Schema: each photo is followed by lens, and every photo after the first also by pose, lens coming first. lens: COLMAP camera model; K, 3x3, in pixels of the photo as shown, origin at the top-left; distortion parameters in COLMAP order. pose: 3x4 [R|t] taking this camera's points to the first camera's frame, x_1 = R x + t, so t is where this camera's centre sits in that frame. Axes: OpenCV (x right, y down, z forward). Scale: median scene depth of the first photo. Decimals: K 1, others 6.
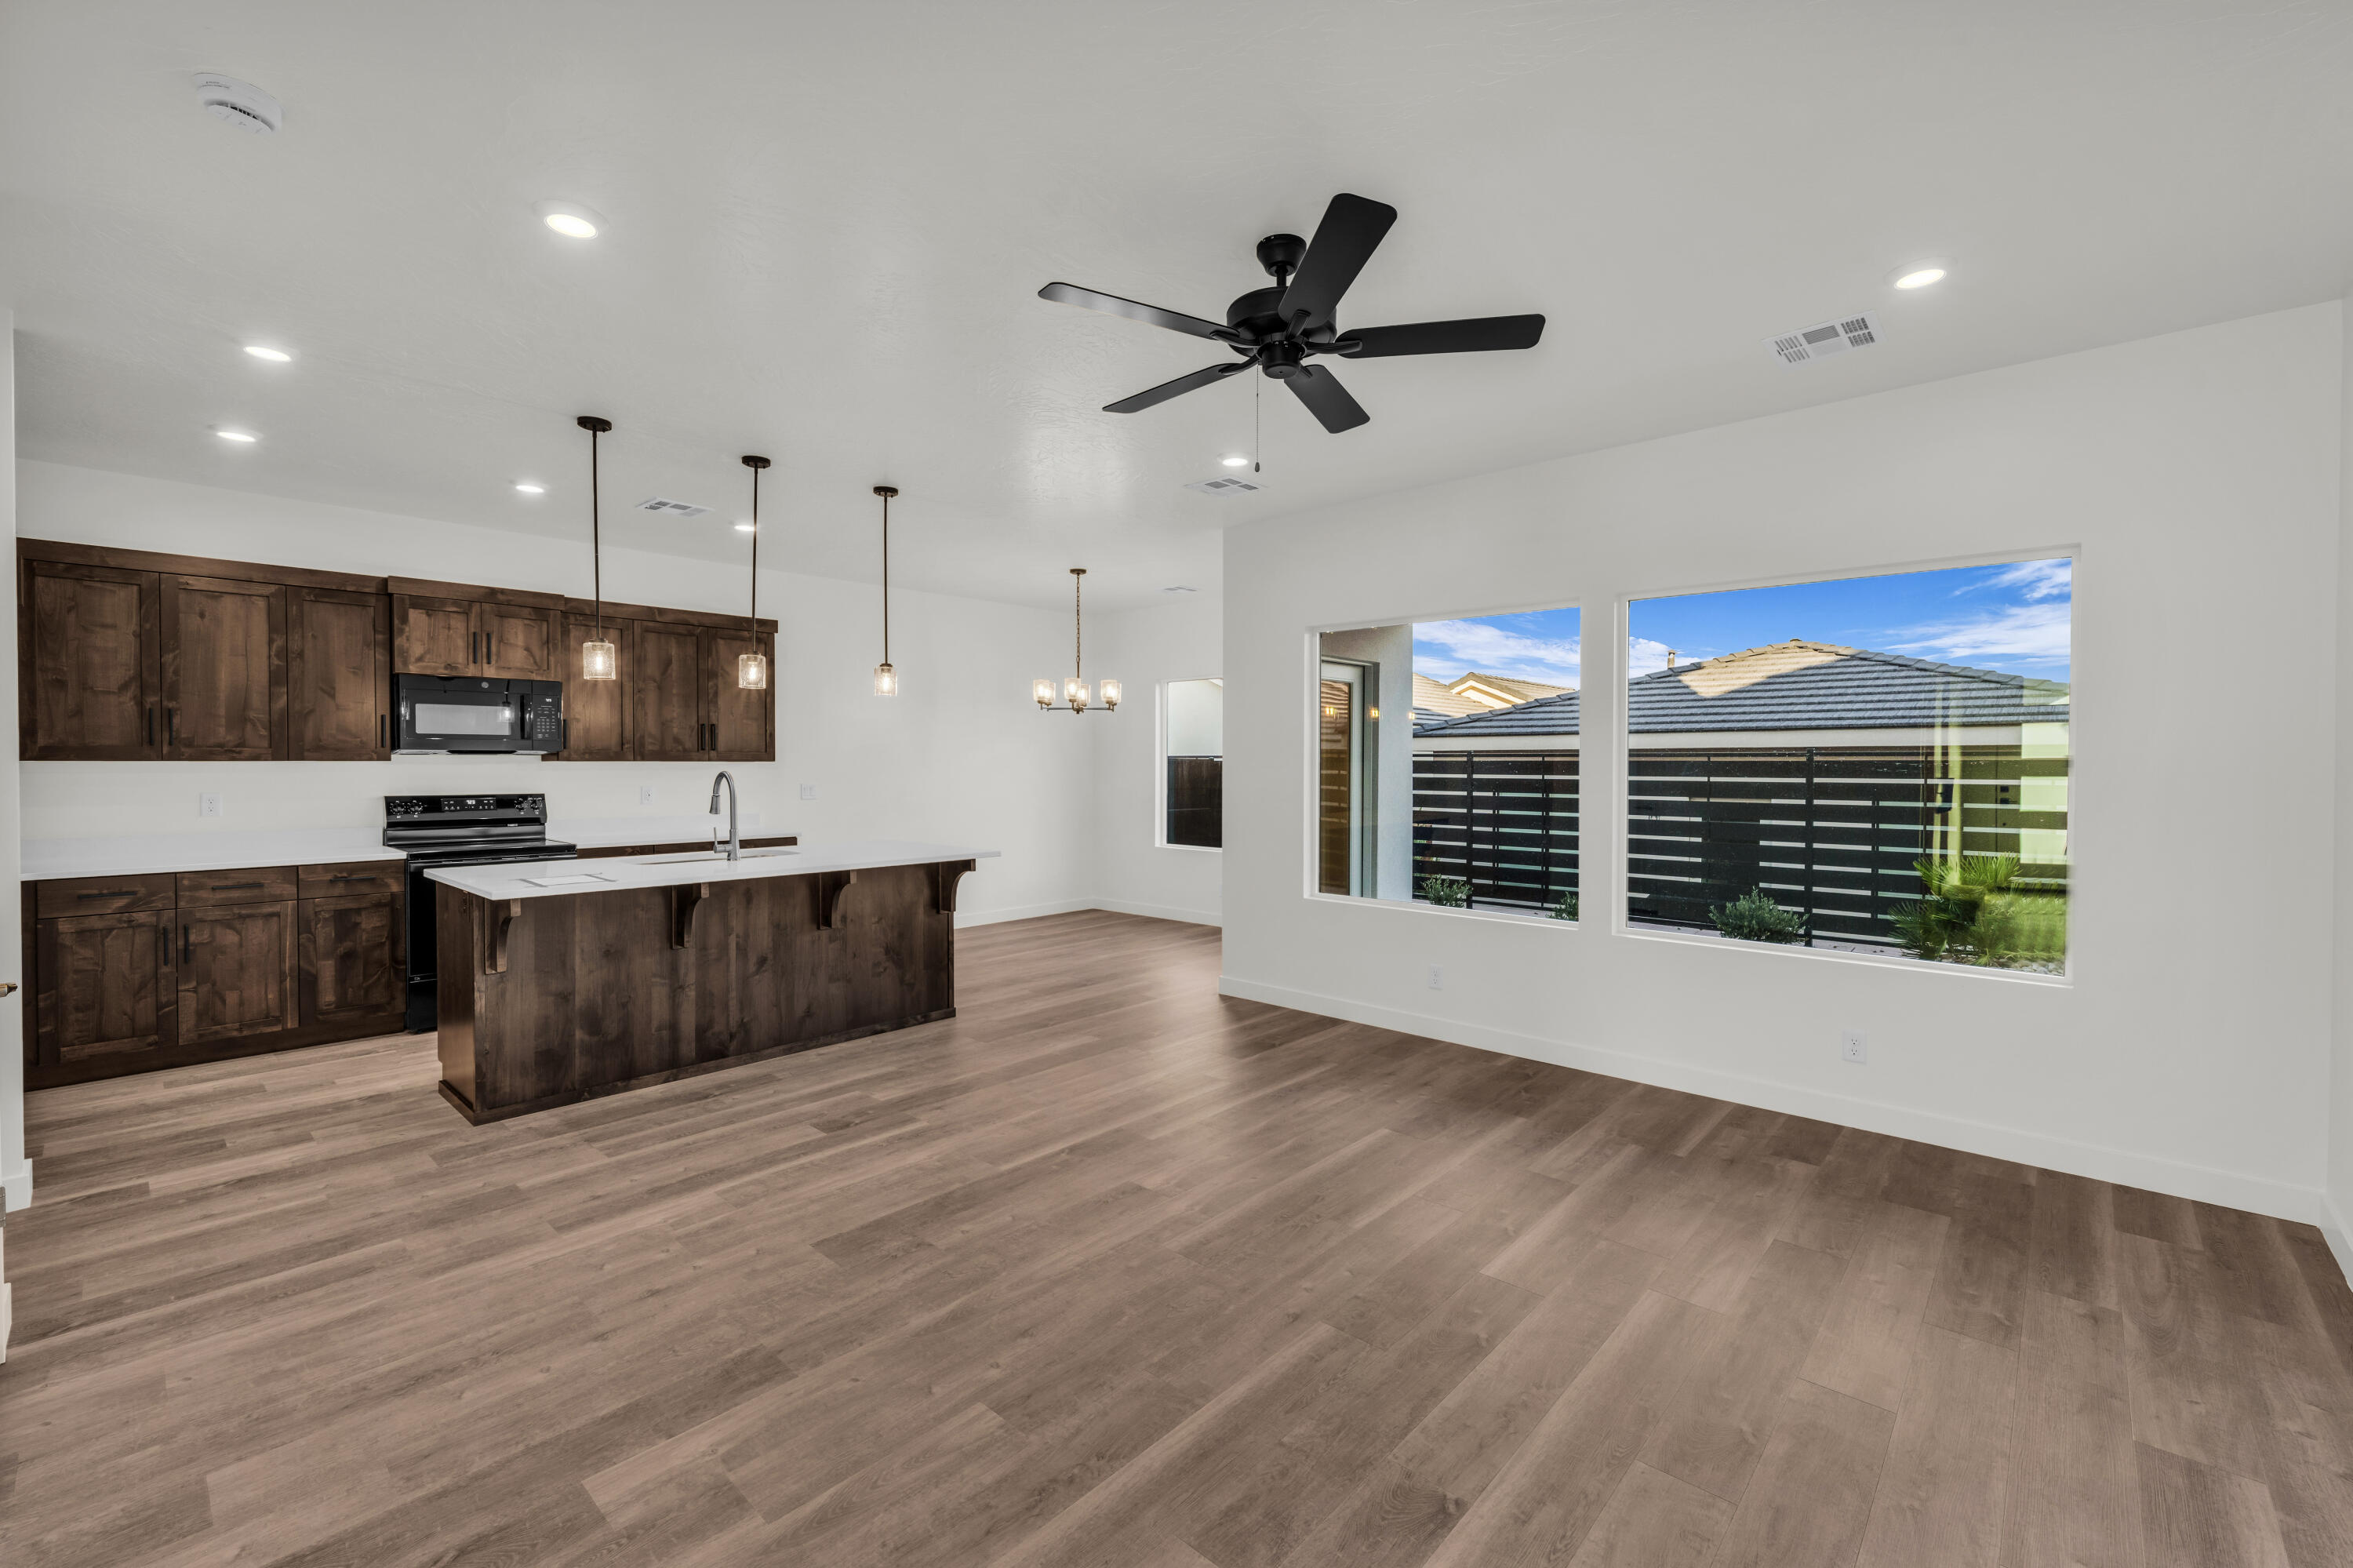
lens RADIAL K [[874.1, 0, 1174.7], [0, 874.1, 763.8], [0, 0, 1]] dist [0.000346, -0.000039]
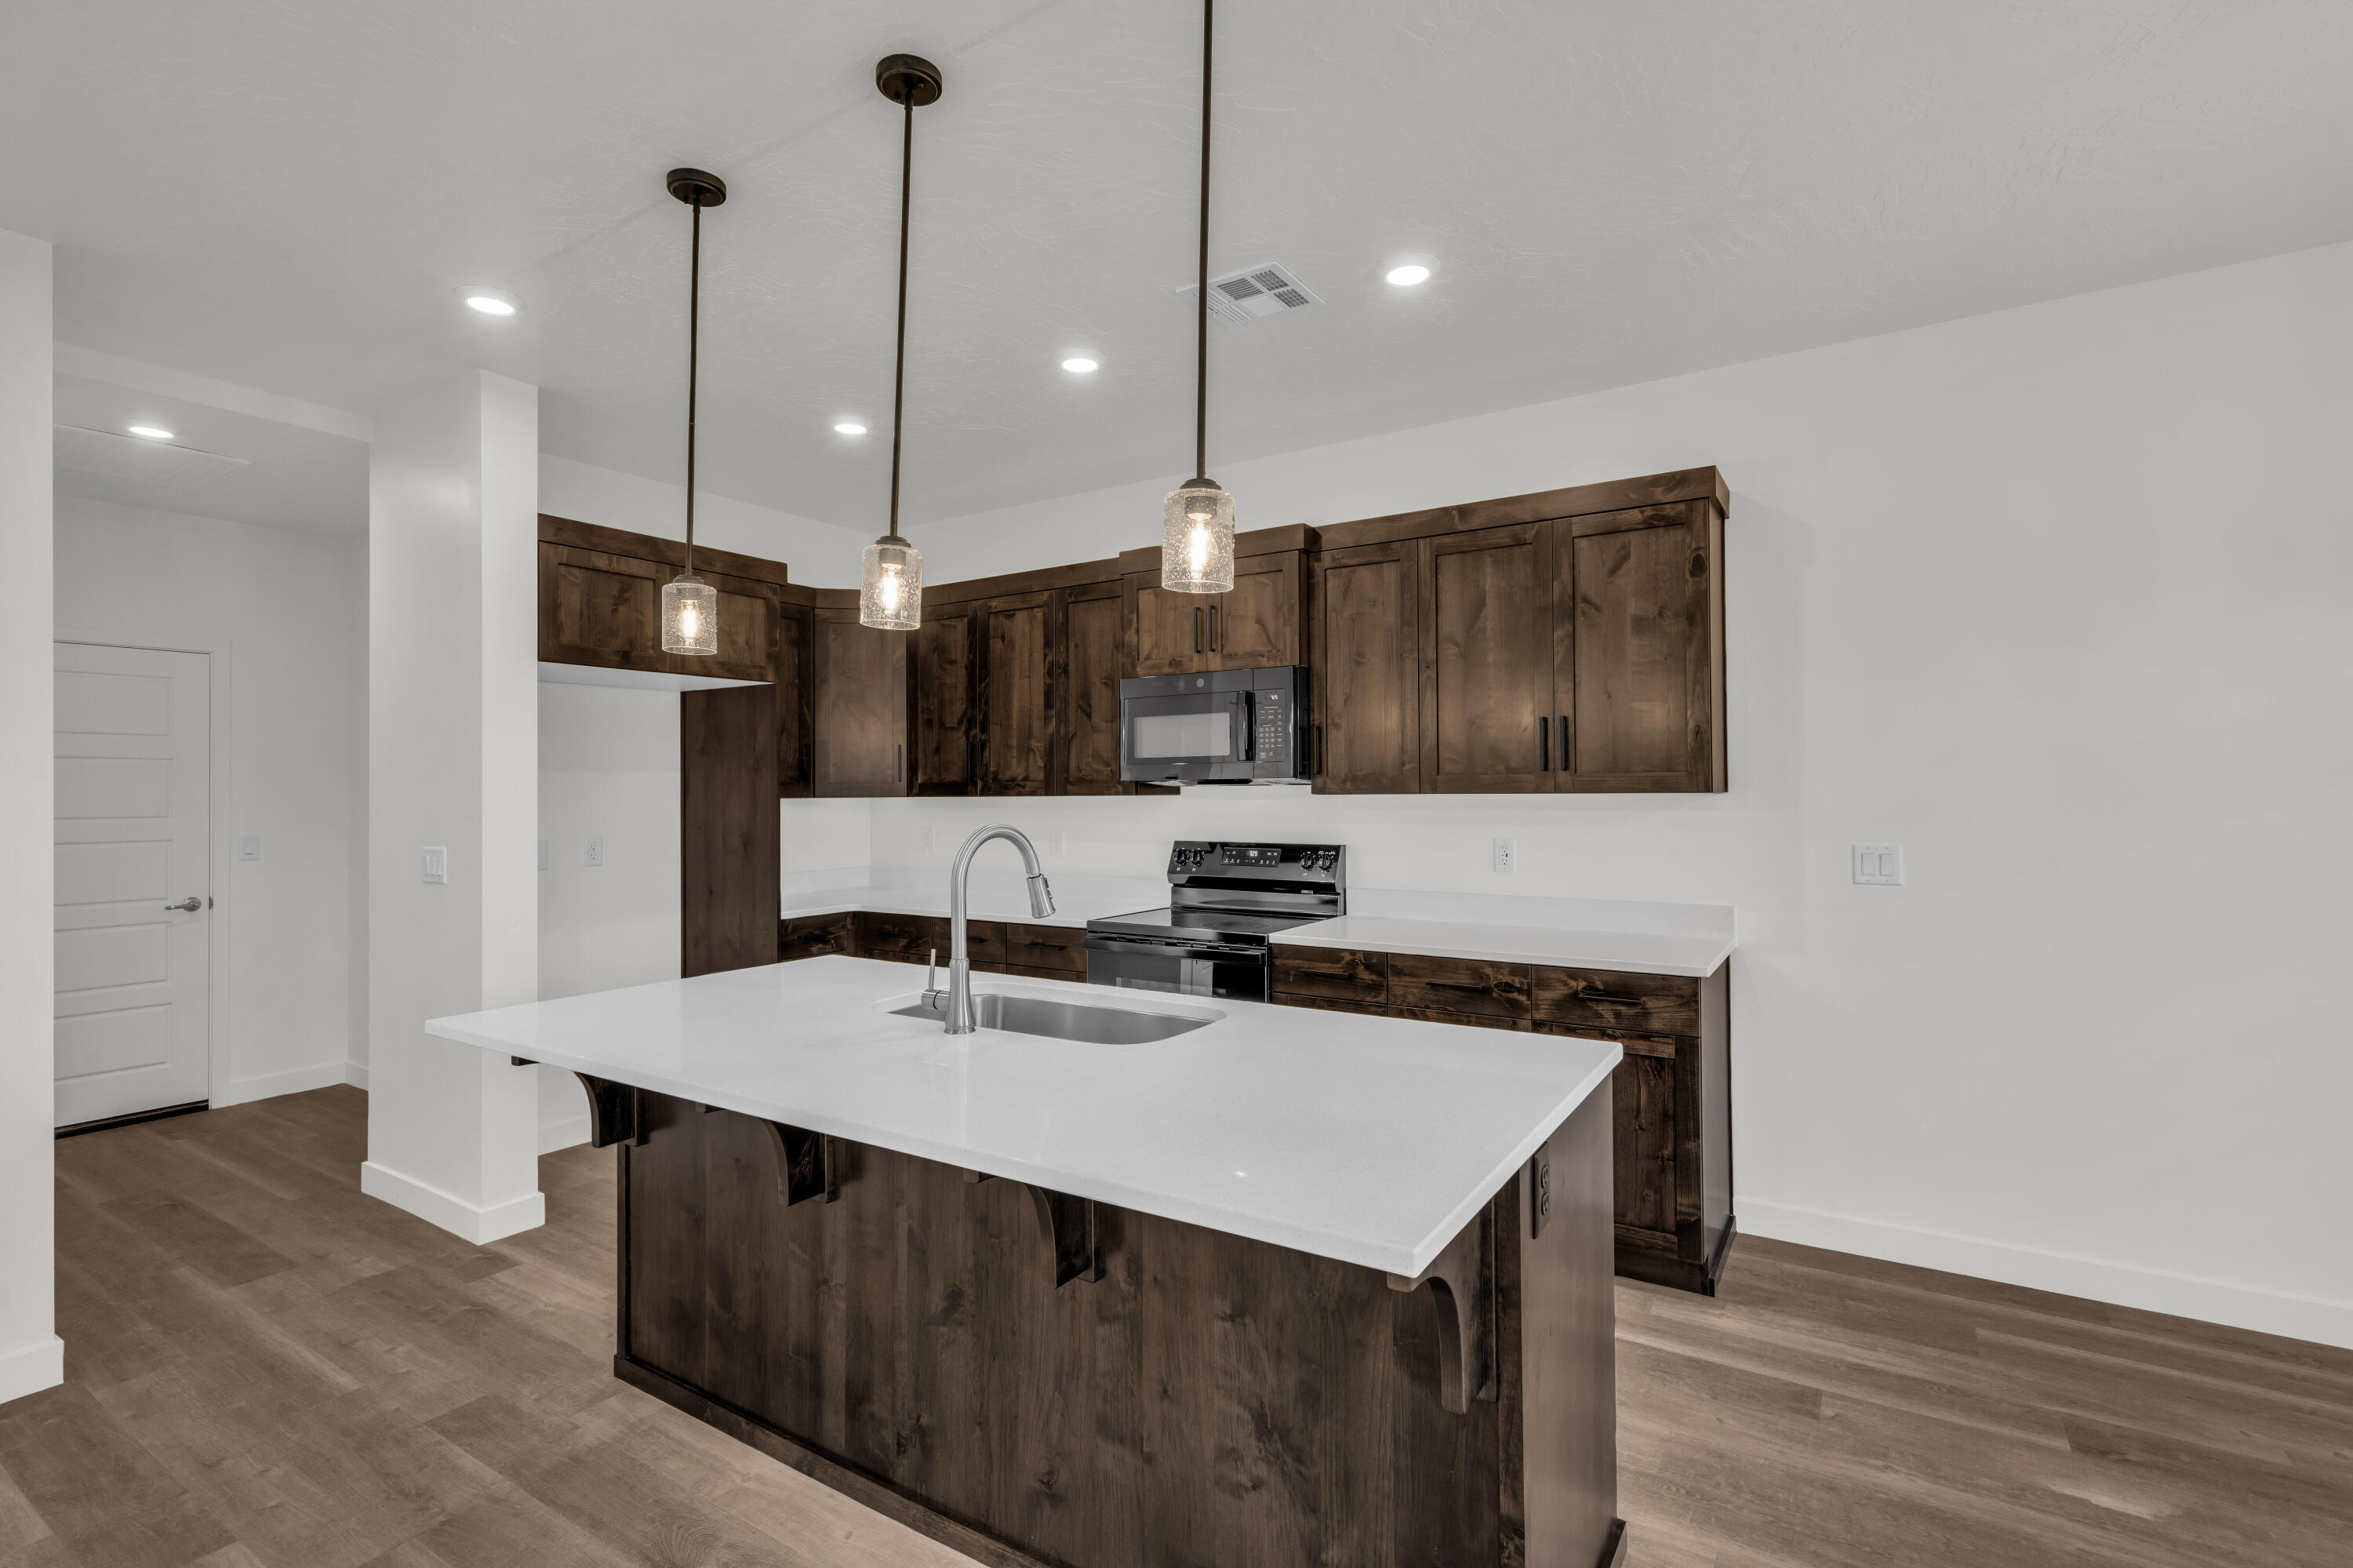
lens RADIAL K [[1030.8, 0, 1577.8], [0, 1030.8, 783.4], [0, 0, 1]] dist [0.001889, -0.000281]
pose [[0.173896, -0.004879, -0.984752, 0.053962], [0.005571, 0.999977, -0.003970, -0.008720], [0.984748, -0.004796, 0.173919, 1.296409]]
